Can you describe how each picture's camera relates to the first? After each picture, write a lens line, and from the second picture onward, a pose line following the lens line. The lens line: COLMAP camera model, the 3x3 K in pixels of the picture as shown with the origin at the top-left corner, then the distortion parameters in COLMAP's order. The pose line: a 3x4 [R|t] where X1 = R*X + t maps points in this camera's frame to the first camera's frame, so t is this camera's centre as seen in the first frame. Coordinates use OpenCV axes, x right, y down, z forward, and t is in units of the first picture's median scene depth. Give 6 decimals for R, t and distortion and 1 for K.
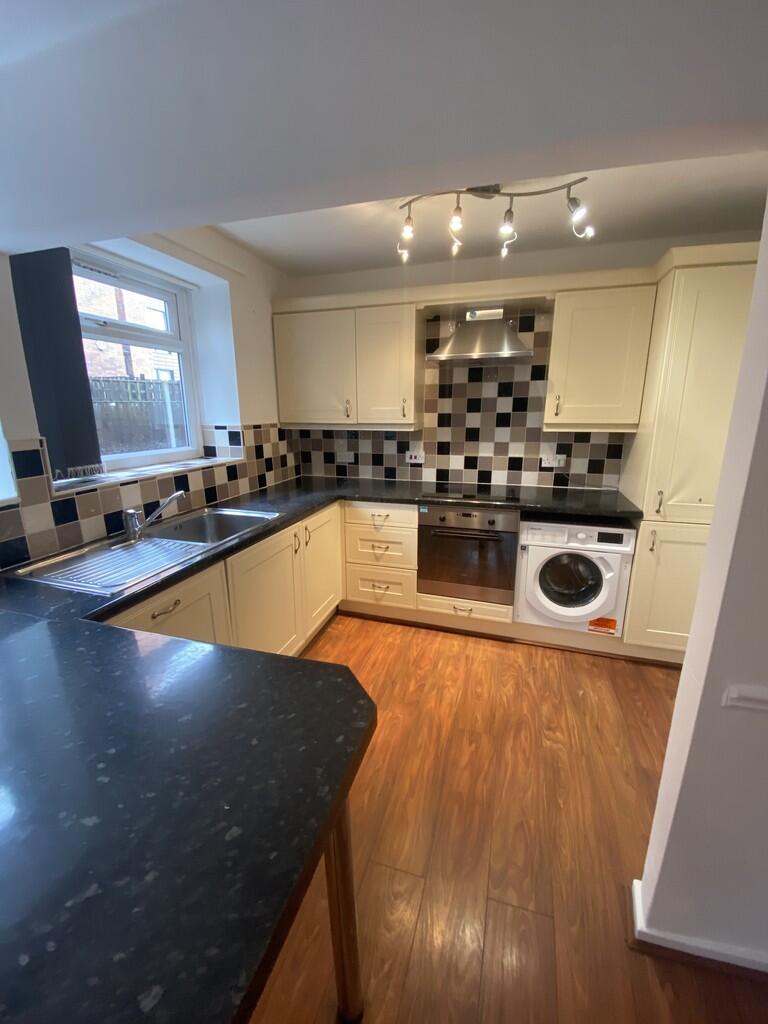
lens RADIAL K [[419.4, 0, 386.3], [0, 419.4, 511.8], [0, 0, 1]] dist [0.069936, -0.052514]
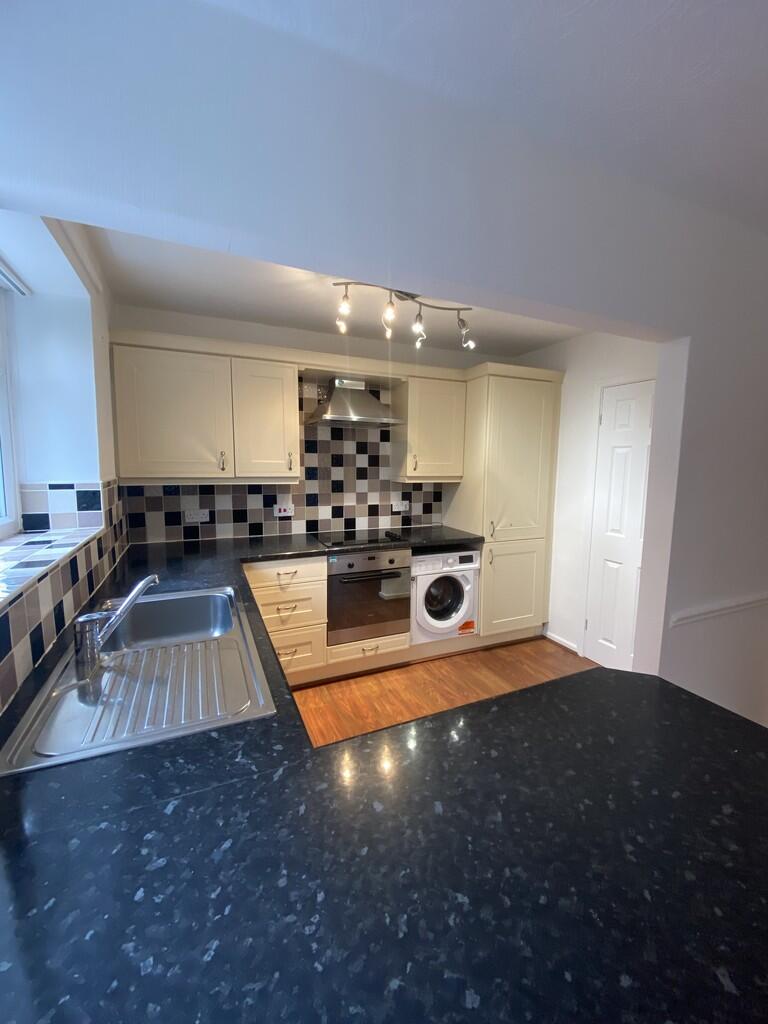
lens RADIAL K [[419.4, 0, 386.3], [0, 419.4, 511.8], [0, 0, 1]] dist [0.069936, -0.052514]
pose [[0.741261, -0.067060, 0.667859, -0.460016], [0.147853, 0.986870, -0.065011, -0.032127], [-0.654730, 0.146935, 0.741443, 0.136112]]
